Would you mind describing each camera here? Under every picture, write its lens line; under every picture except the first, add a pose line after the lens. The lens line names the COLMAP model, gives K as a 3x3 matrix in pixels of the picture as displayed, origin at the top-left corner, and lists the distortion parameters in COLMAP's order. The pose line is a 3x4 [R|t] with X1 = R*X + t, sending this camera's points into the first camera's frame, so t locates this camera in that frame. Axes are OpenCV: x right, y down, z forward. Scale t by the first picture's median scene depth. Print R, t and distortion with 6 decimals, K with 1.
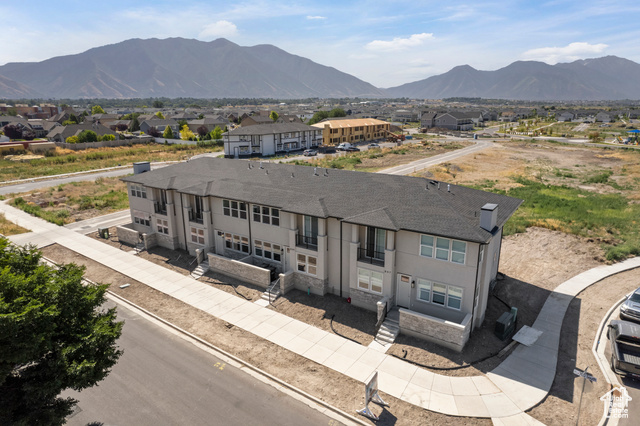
lens RADIAL K [[428.9, 0, 320.0], [0, 428.9, 213.0], [0, 0, 1]] dist [-0.067877, 0.083077]
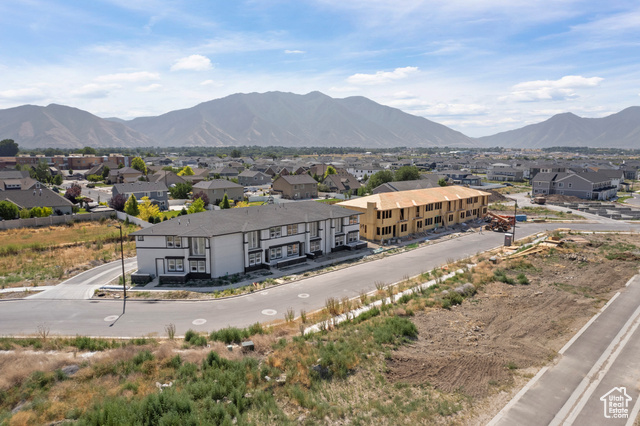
lens RADIAL K [[428.9, 0, 320.0], [0, 428.9, 213.0], [0, 0, 1]] dist [-0.067877, 0.083077]
pose [[0.979358, 0.031619, -0.199646, 0.052246], [-0.053292, 0.993134, -0.104137, -0.111016], [0.194983, 0.112627, 0.974319, 0.374460]]
